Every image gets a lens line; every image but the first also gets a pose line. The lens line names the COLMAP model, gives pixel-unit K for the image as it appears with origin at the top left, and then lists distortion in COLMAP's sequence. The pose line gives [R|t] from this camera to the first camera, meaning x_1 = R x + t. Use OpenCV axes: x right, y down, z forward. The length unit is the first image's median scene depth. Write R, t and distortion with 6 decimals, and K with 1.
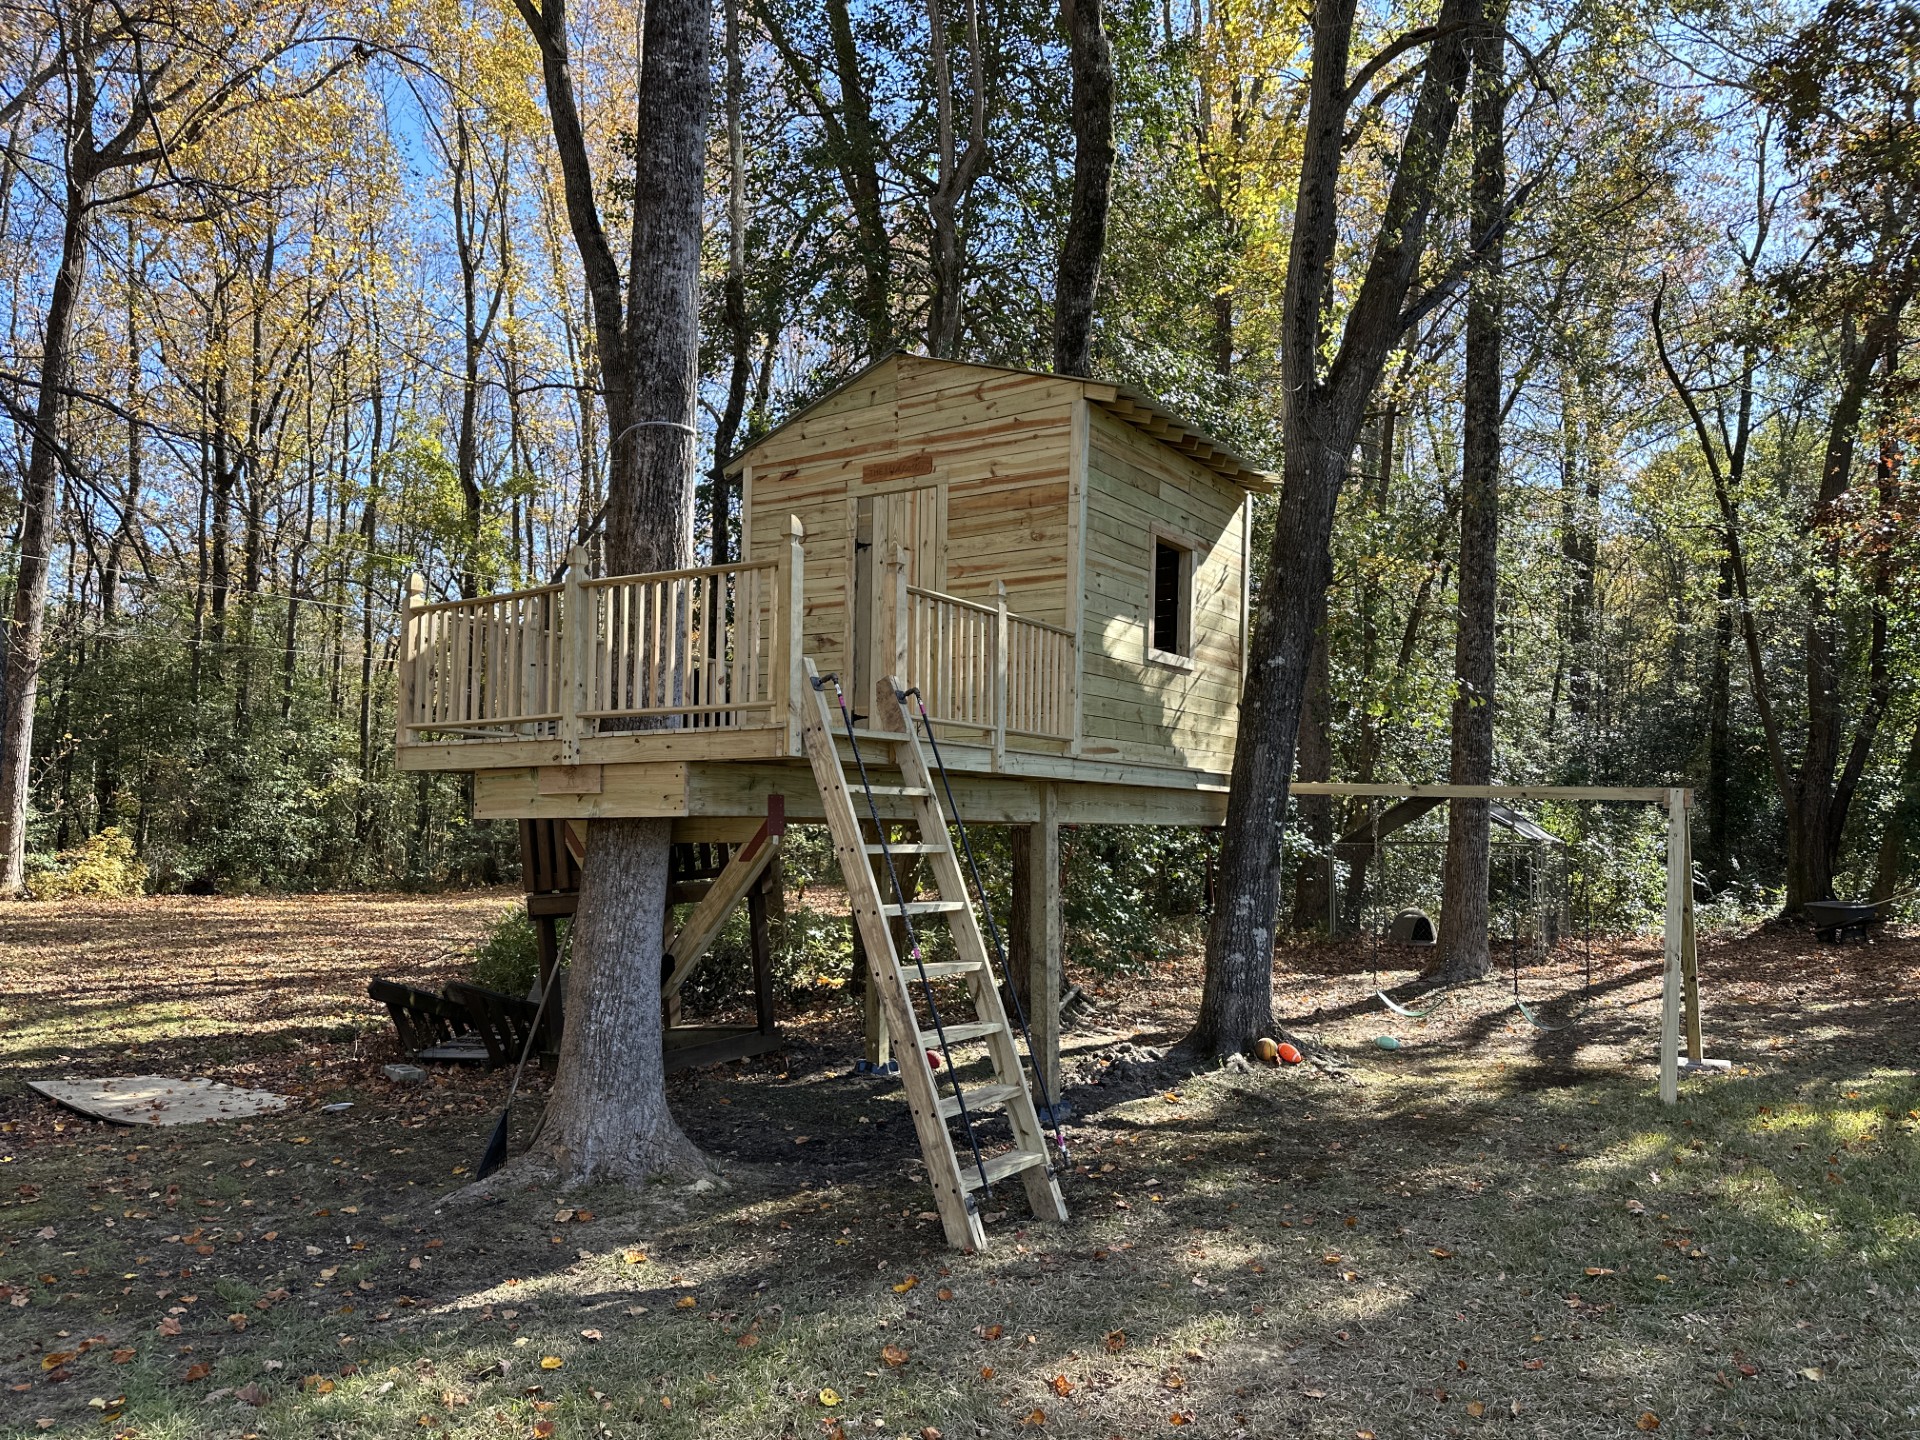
lens RADIAL K [[1368.9, 0, 959.4], [0, 1368.9, 715.6], [0, 0, 1]] dist [0.007664, -0.004067]
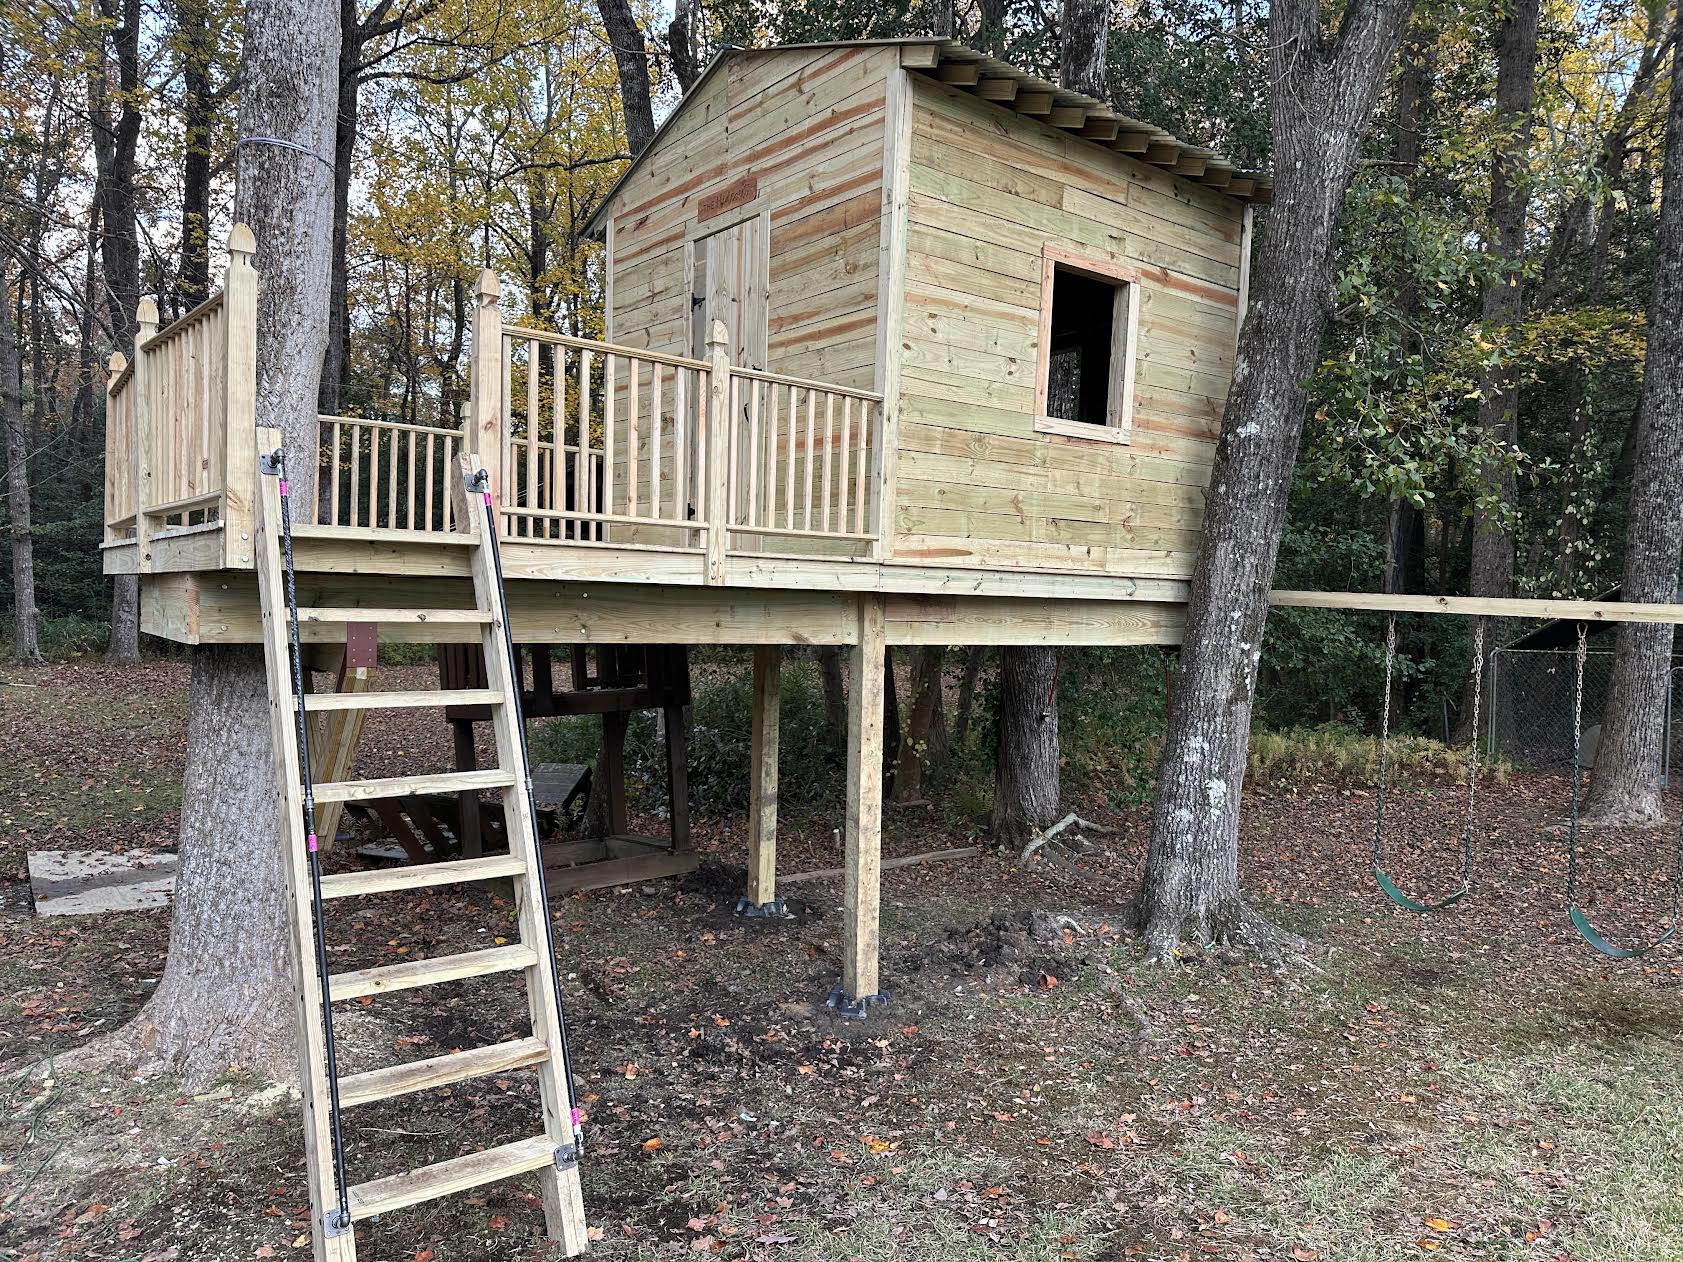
lens RADIAL K [[1199.9, 0, 840.7], [0, 1199.9, 645.3], [0, 0, 1]] dist [0.007664, -0.004067]
pose [[0.950751, 0.026720, -0.308801, 0.252144], [0.009096, 0.993443, 0.113966, 0.000324], [0.309822, -0.111163, 0.944274, 0.336948]]
